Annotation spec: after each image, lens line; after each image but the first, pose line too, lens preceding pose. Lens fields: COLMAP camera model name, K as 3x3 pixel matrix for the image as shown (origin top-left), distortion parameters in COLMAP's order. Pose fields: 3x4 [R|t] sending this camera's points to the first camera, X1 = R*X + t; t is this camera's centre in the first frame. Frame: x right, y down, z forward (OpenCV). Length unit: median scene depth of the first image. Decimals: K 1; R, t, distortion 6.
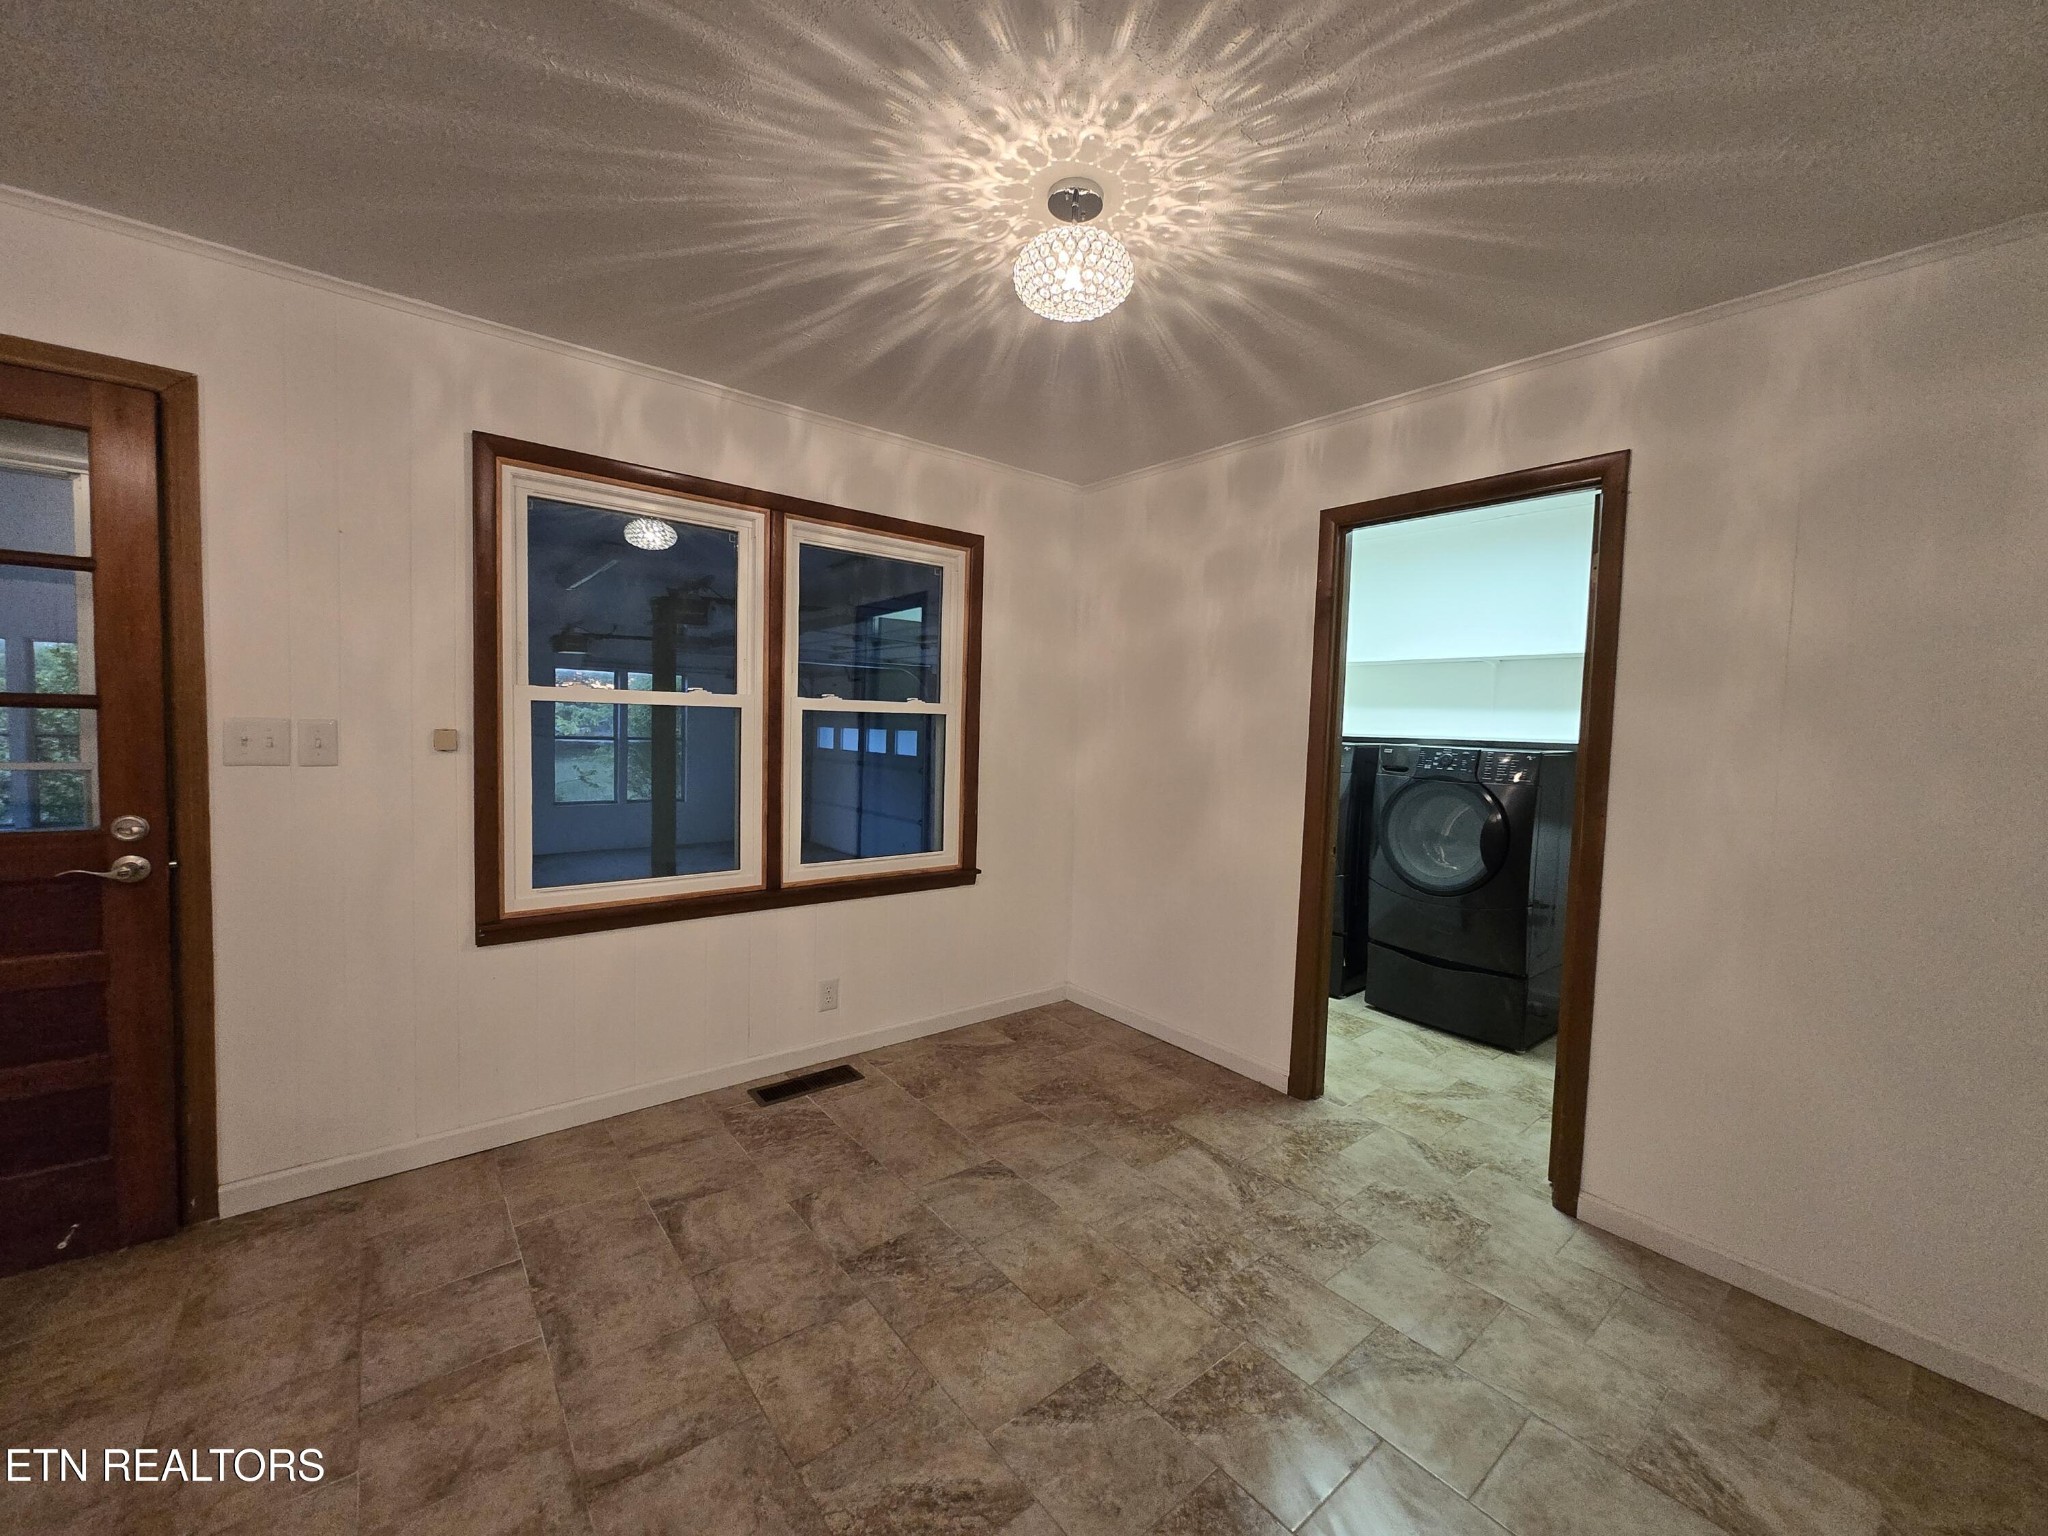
lens RADIAL K [[794.8, 0, 1031.2], [0, 794.8, 763.8], [0, 0, 1]] dist [-0.000388, -0.000848]
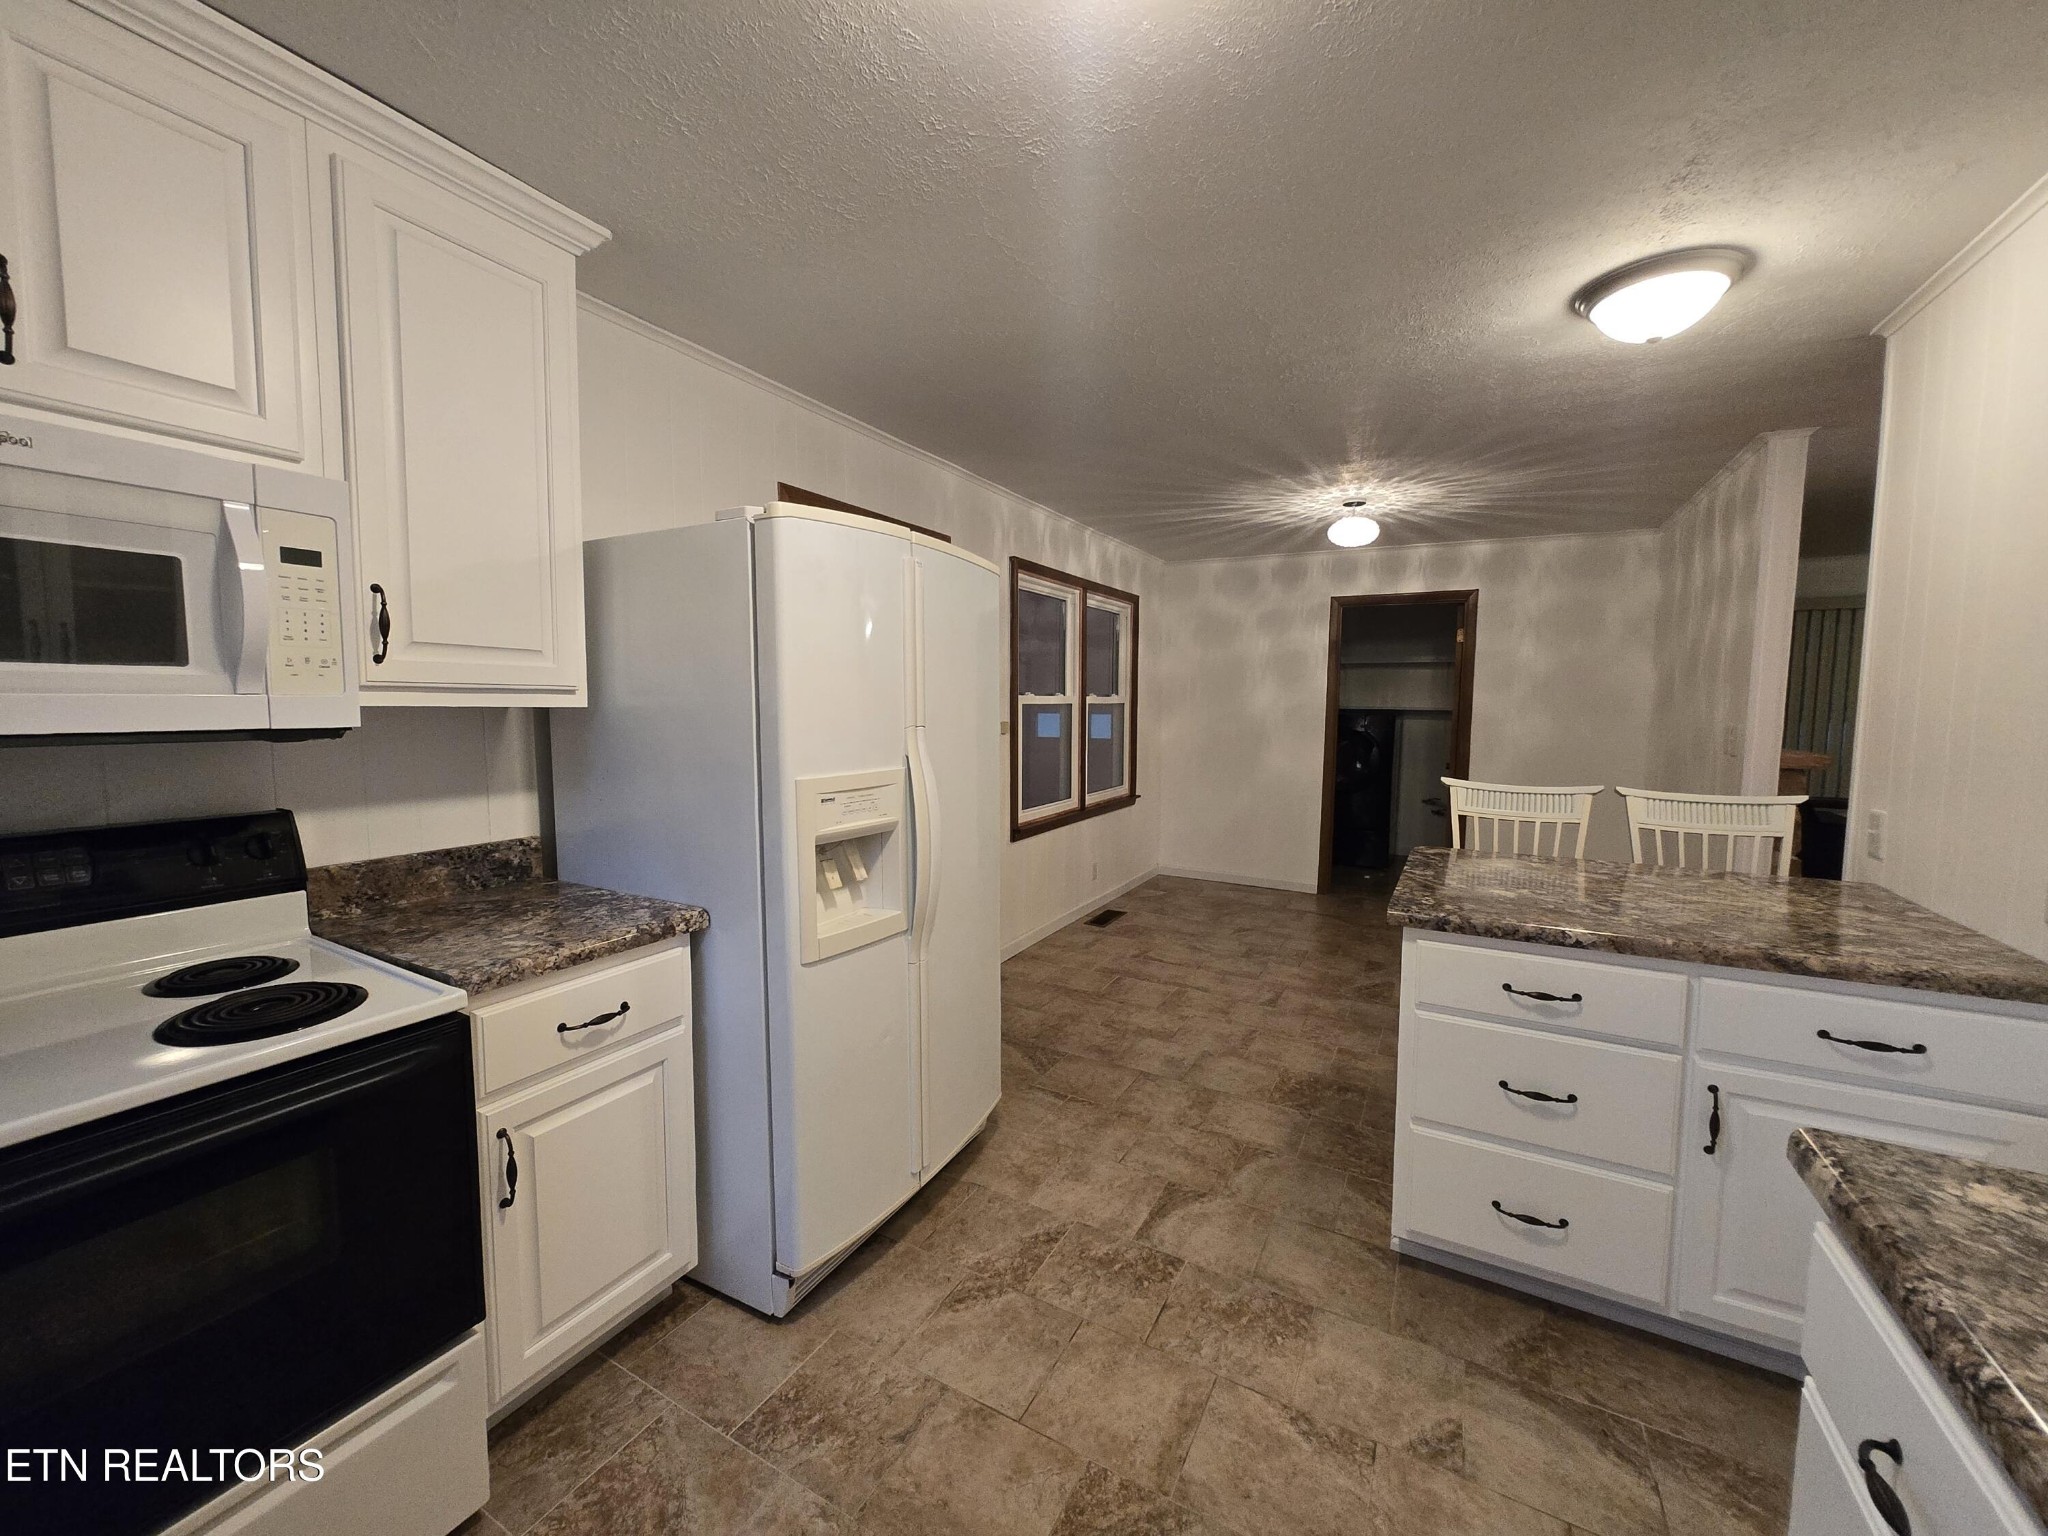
lens RADIAL K [[794.8, 0, 1020.5], [0, 794.8, 765.1], [0, 0, 1]] dist [-0.000388, -0.000848]
pose [[0.926012, -0.054411, 0.373553, -1.284174], [0.039623, 0.998101, 0.047160, -0.027394], [-0.375410, -0.028870, 0.926409, -0.640043]]
